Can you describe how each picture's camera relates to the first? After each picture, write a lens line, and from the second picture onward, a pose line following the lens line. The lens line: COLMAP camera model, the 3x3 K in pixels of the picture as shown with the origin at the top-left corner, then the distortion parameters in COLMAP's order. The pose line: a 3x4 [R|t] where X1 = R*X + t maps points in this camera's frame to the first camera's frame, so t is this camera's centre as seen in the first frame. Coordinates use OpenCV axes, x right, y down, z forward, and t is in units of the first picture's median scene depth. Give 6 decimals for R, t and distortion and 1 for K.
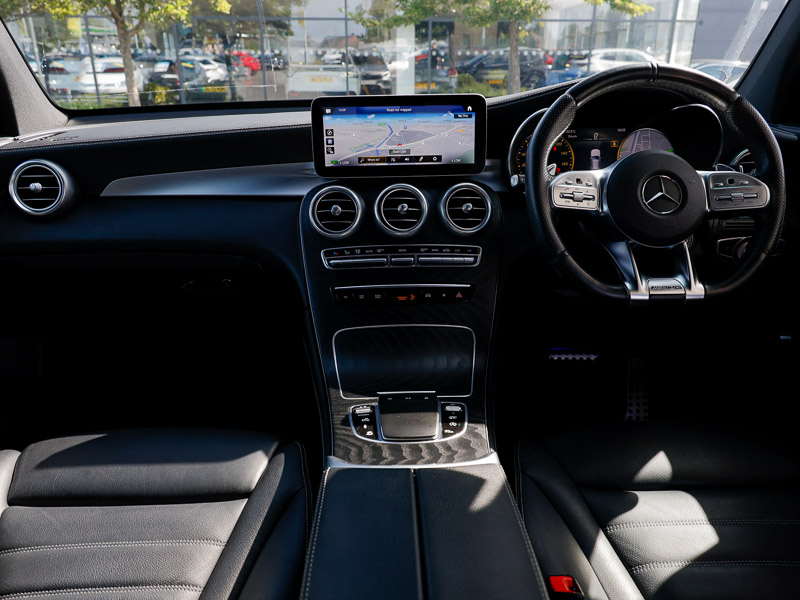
lens RADIAL K [[569.1, 0, 392.9], [0, 569.1, 293.7], [0, 0, 1]] dist [0.013380, 0.001435]
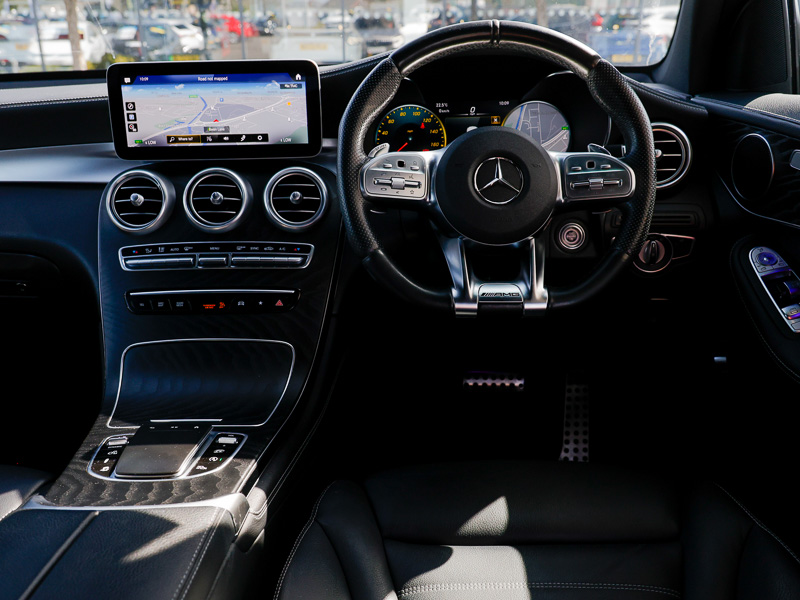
lens RADIAL K [[696.9, 0, 398.8], [0, 696.9, 296.1], [0, 0, 1]] dist [0.017395, -0.001352]
pose [[0.999461, 0.005391, -0.032396, 0.312226], [-0.005916, 0.999852, -0.016157, 0.007252], [0.032304, 0.016340, 0.999344, 0.000488]]
